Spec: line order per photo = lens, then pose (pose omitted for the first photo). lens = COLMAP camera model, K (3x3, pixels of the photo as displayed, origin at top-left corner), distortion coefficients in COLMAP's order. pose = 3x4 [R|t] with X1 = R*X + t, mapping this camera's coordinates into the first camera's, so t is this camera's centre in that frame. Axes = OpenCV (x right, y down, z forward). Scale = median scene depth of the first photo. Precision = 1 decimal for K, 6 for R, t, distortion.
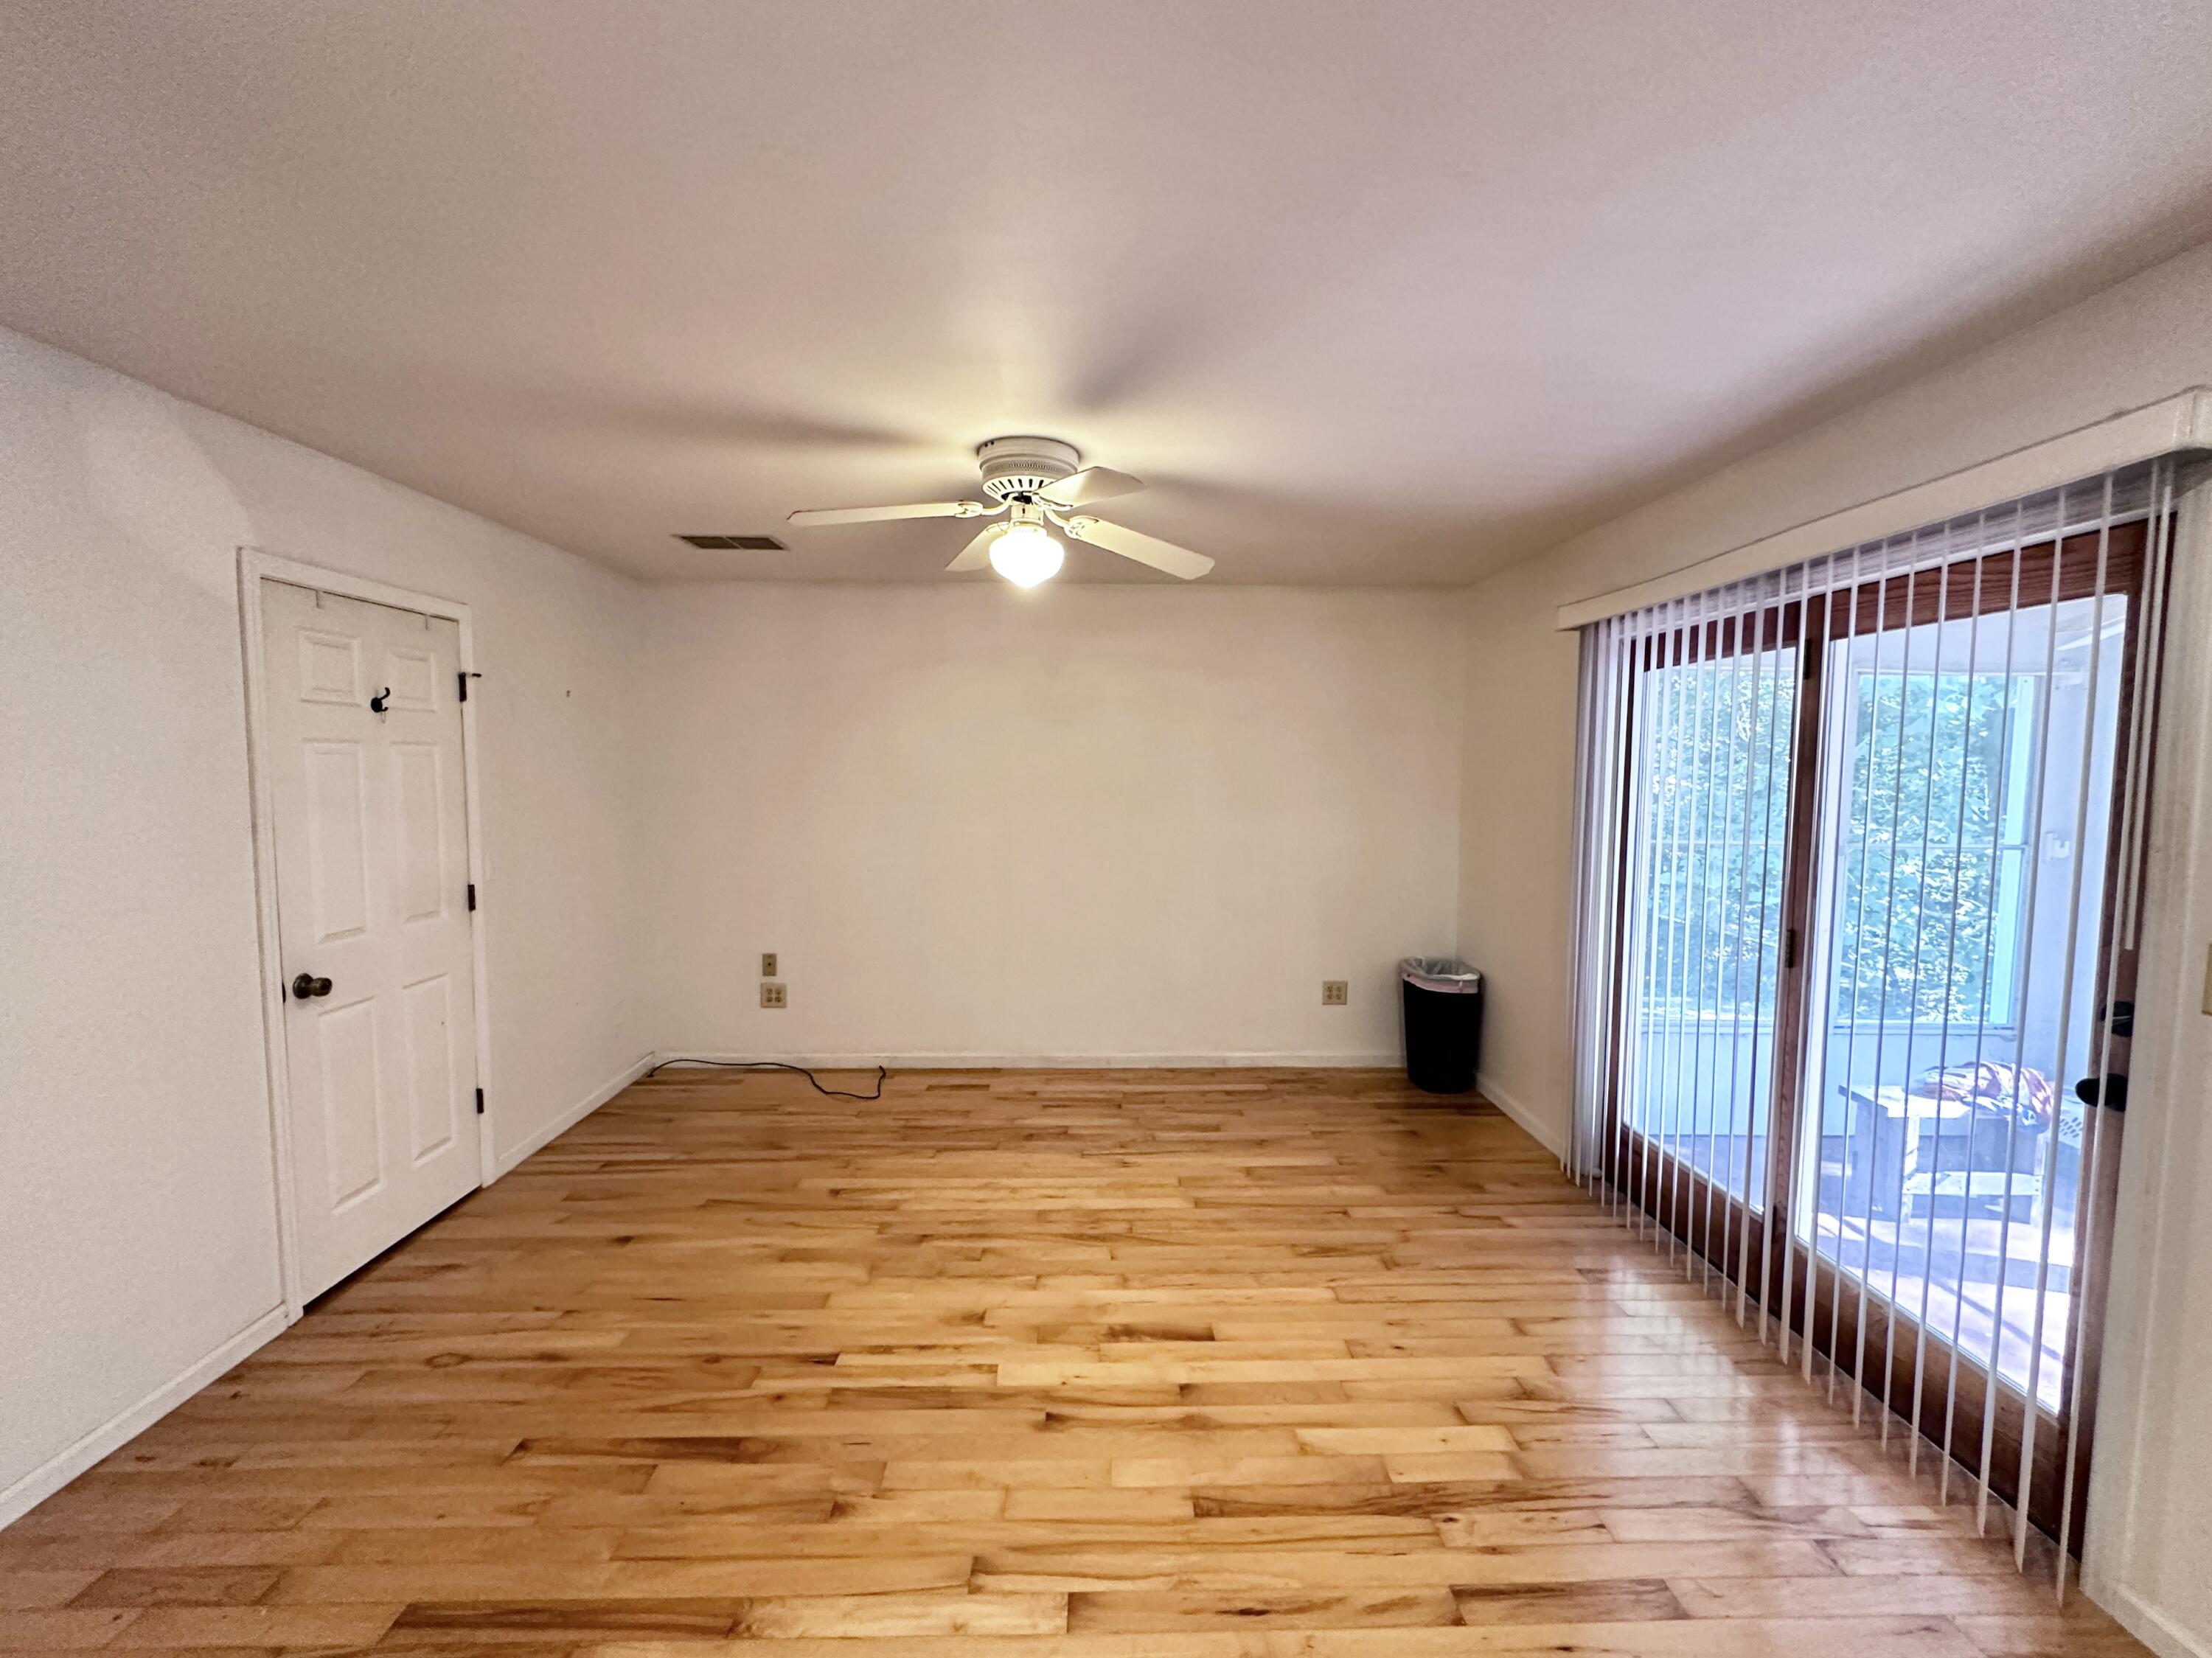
lens RADIAL K [[881.4, 0, 1101.1], [0, 881.4, 835.3], [0, 0, 1]] dist [0.003339, -0.000383]
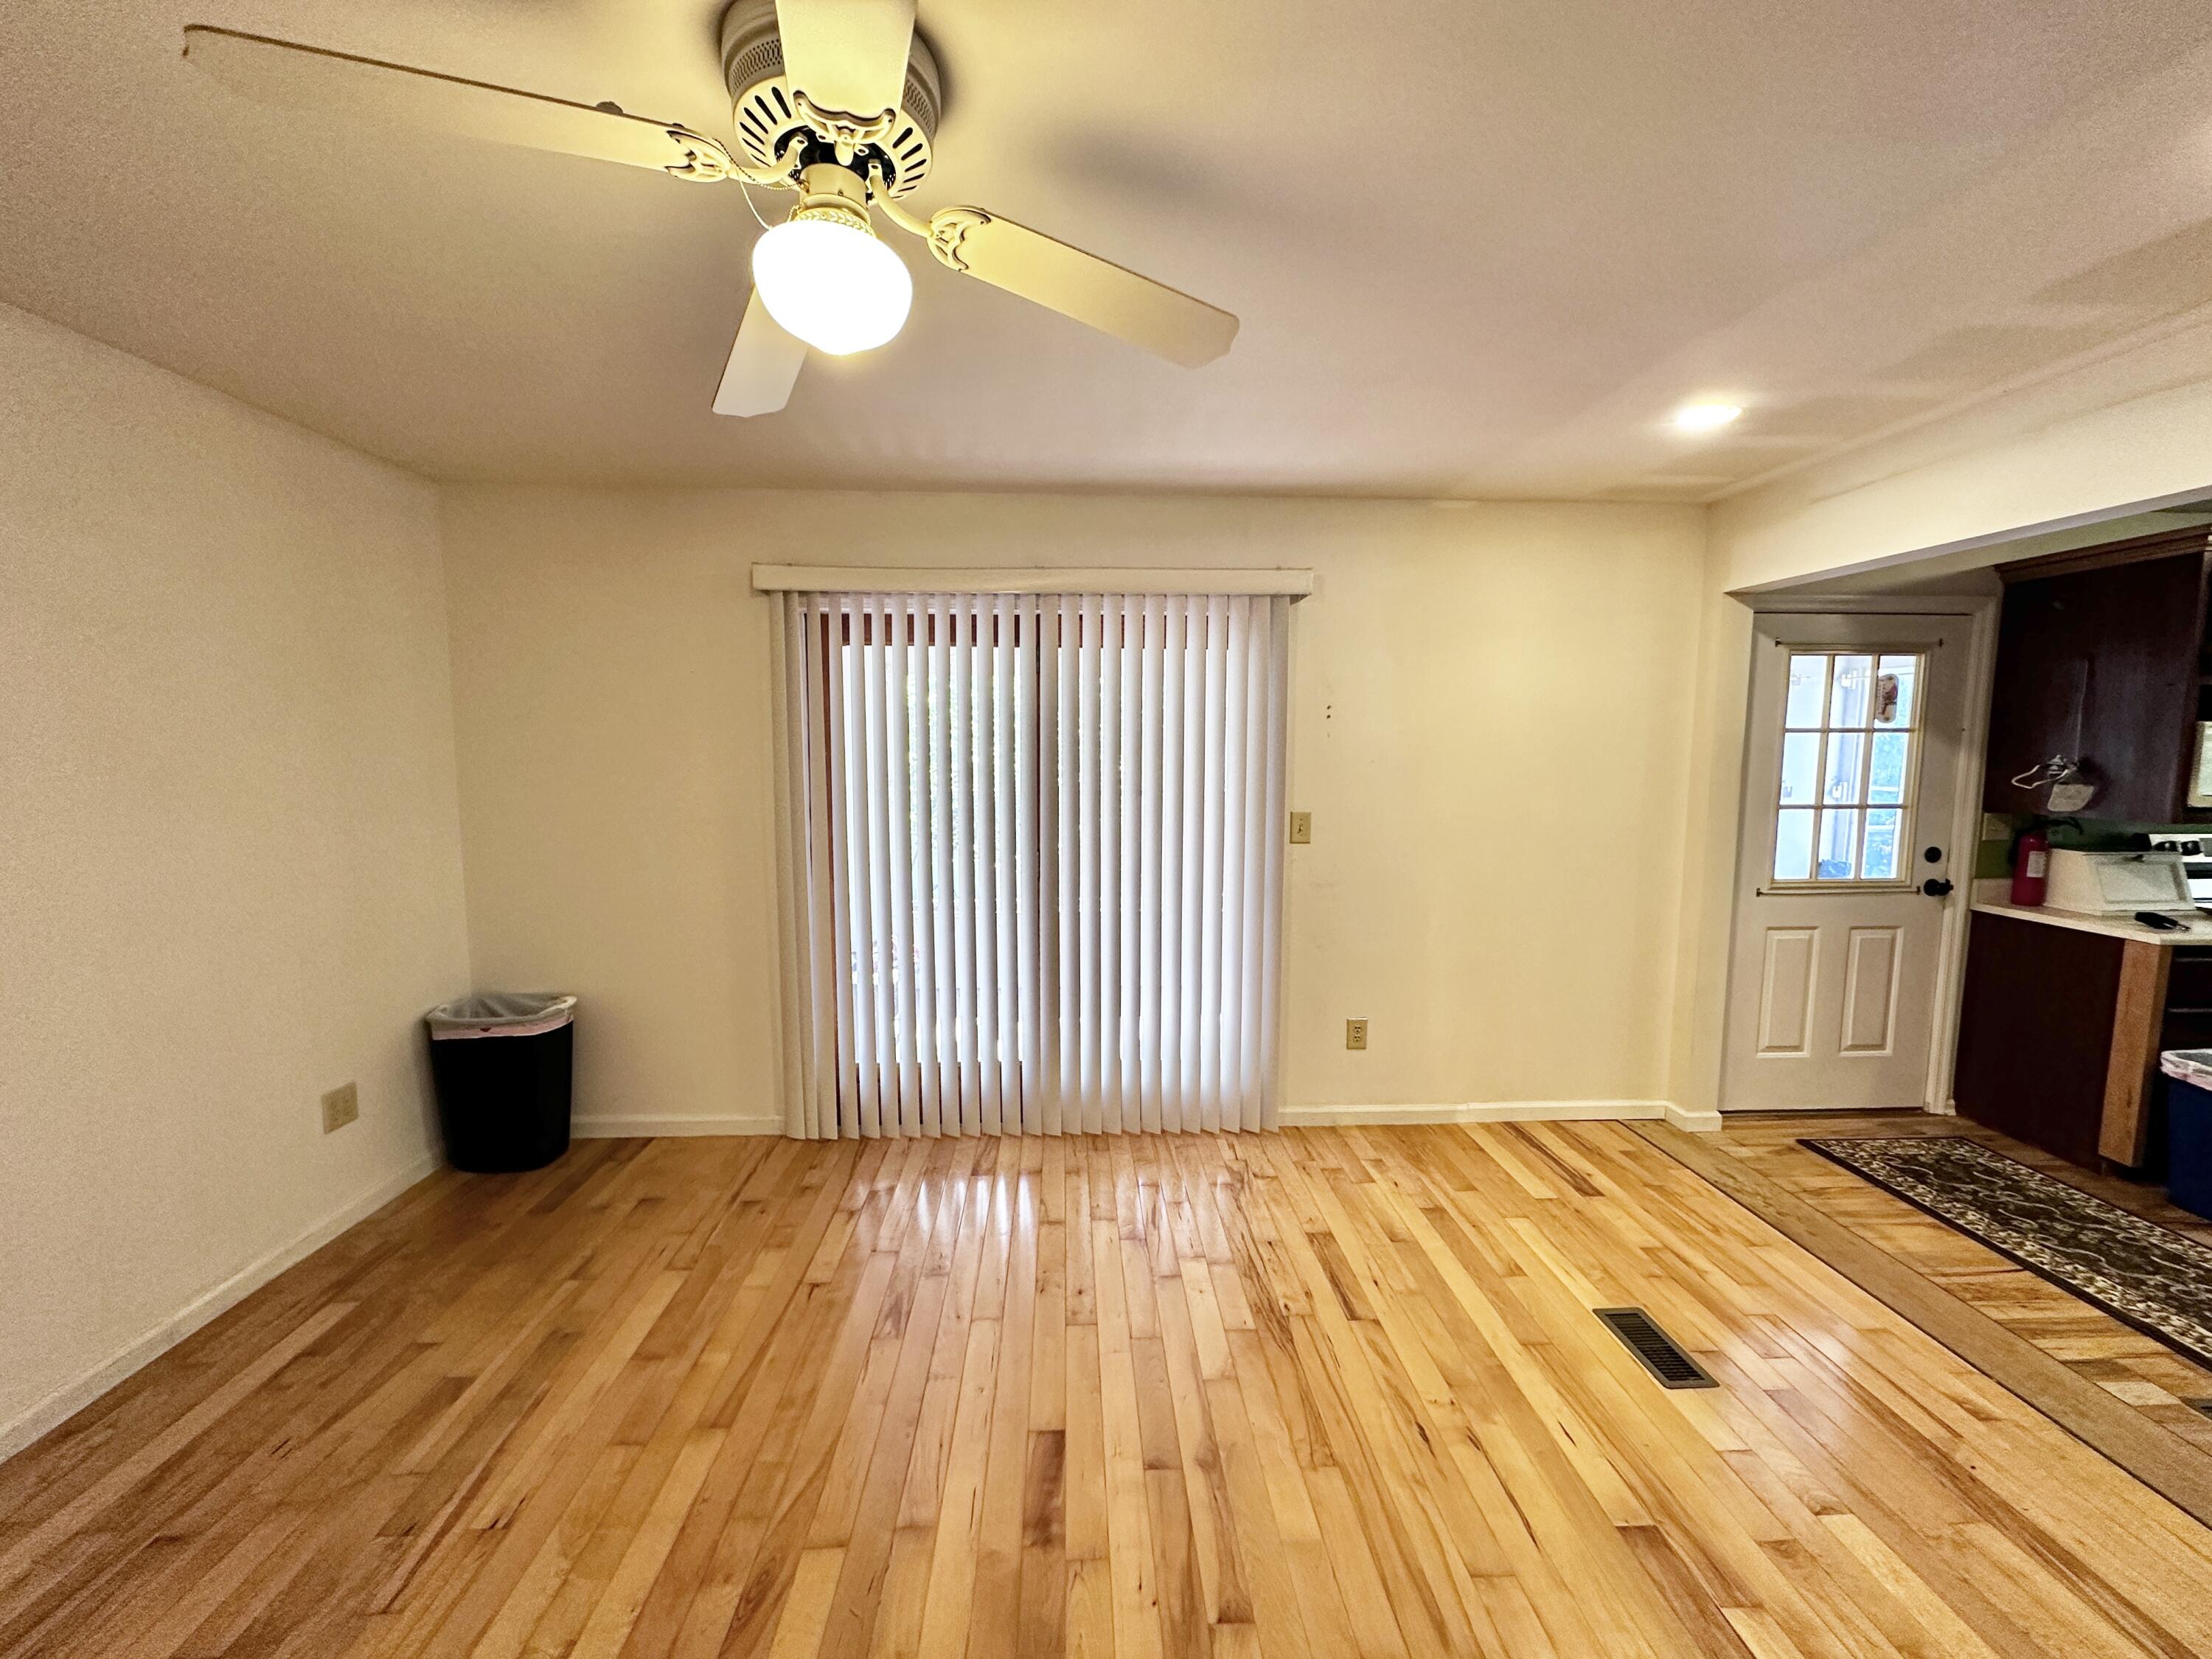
lens RADIAL K [[881.5, 0, 1102.1], [0, 881.5, 821.3], [0, 0, 1]] dist [0.003339, -0.000383]
pose [[-0.007565, -0.093564, 0.995585, -0.466196], [0.074327, 0.992806, 0.093868, -0.046643], [-0.997205, 0.074709, -0.000557, 0.677028]]
